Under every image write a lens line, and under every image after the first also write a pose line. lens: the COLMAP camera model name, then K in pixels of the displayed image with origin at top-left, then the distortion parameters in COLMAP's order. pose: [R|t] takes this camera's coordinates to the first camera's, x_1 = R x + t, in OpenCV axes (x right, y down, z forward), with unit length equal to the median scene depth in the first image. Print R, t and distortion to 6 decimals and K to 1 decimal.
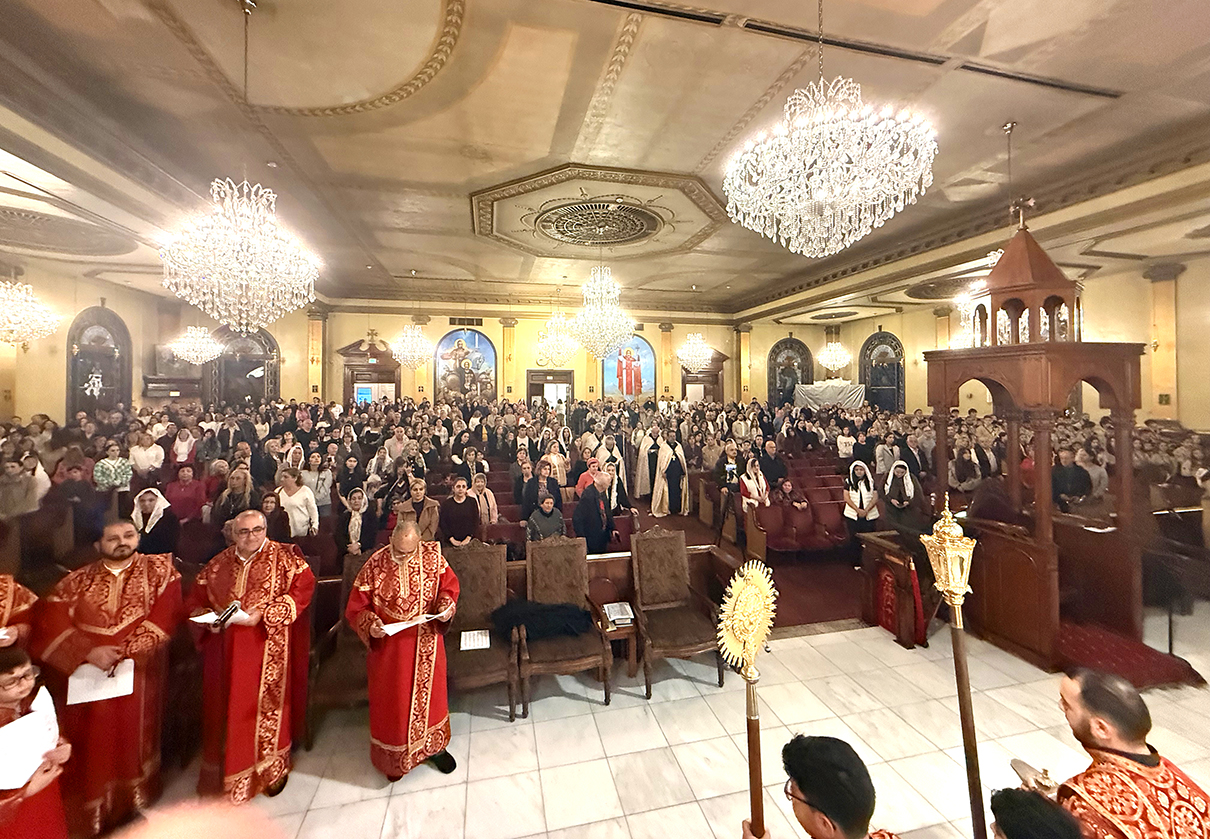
lens RADIAL K [[474.9, 0, 609.1], [0, 474.9, 385.4], [0, 0, 1]] dist [0.000400, -0.000069]
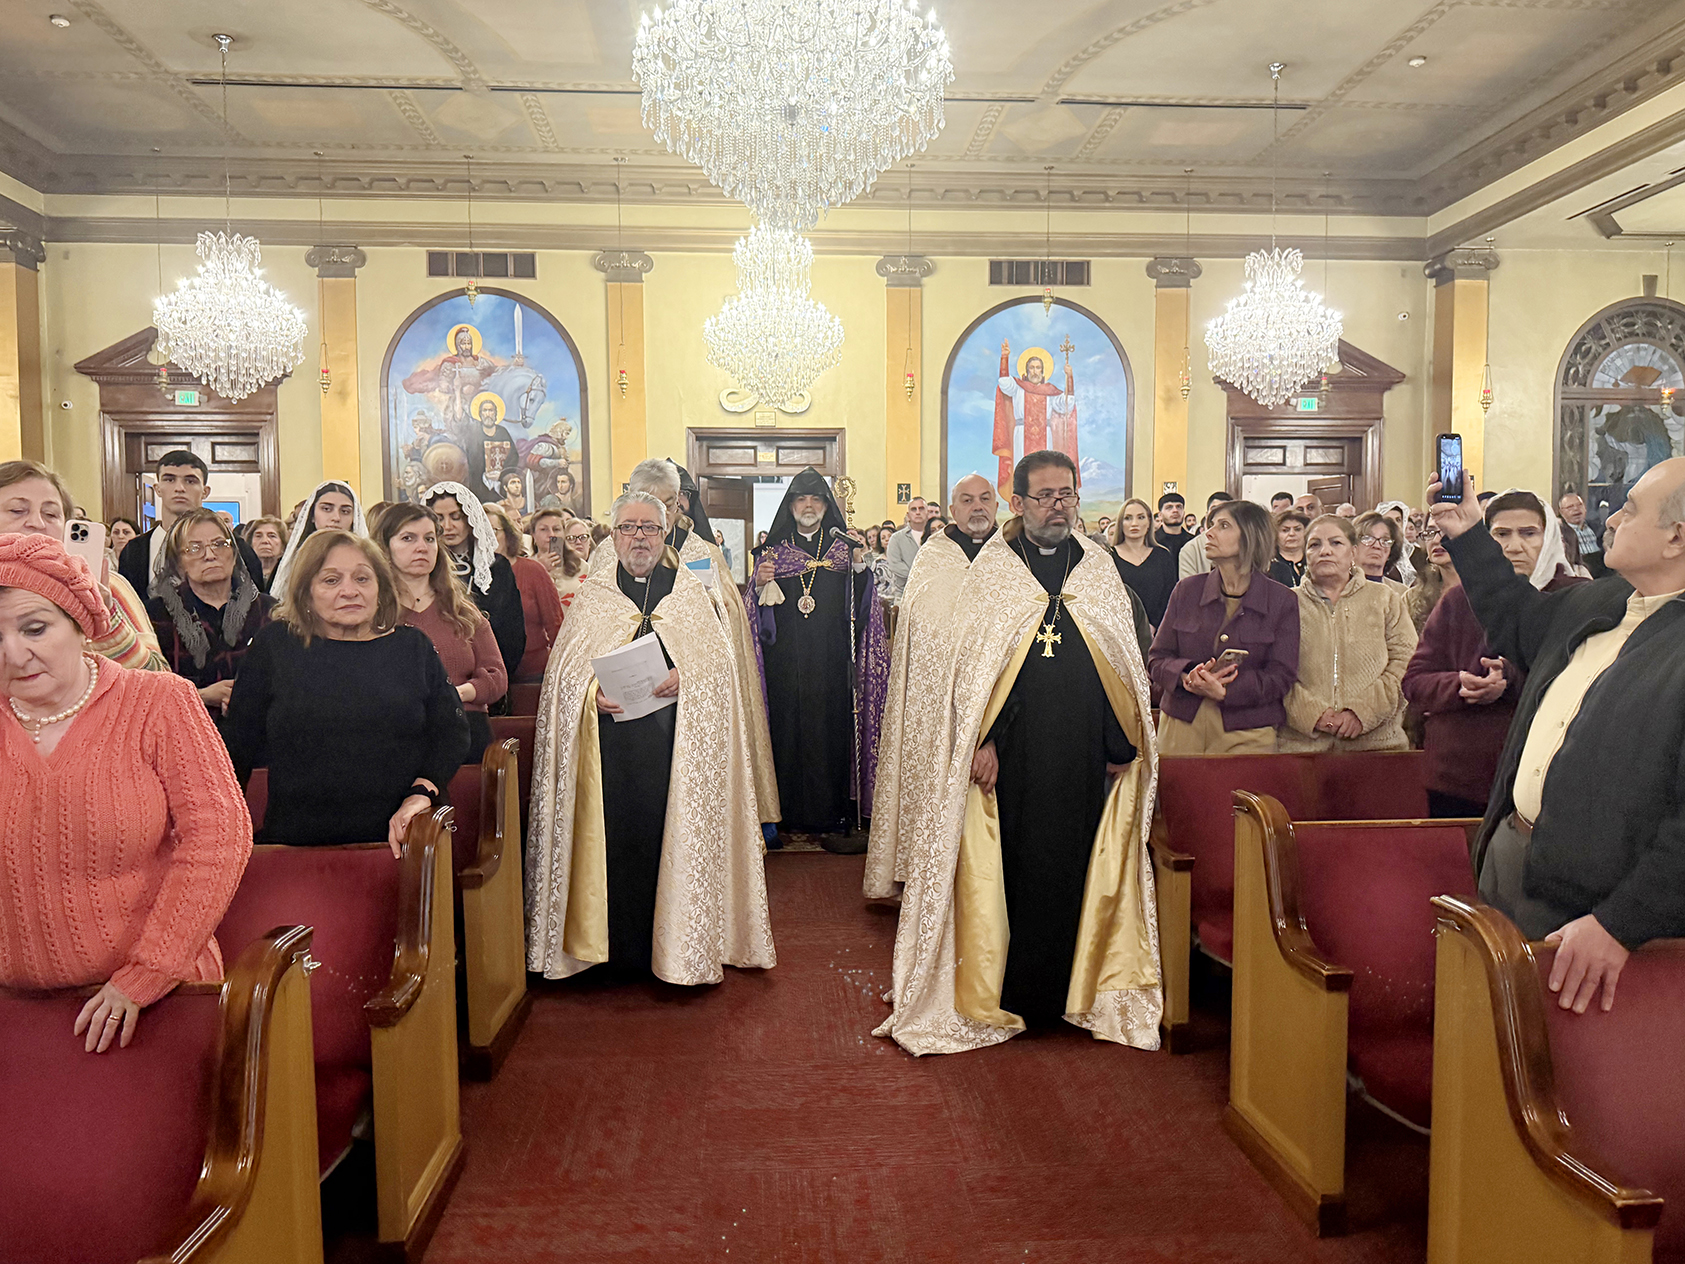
lens RADIAL K [[1231.7, 0, 842.5], [0, 1231.7, 632.0], [0, 0, 1]] dist [0.092292, -0.100662]
pose [[0.986927, 0.002746, -0.161143, 0.051693], [0.007678, 0.997919, 0.064028, 0.048437], [0.160984, -0.064428, 0.984852, 0.242686]]
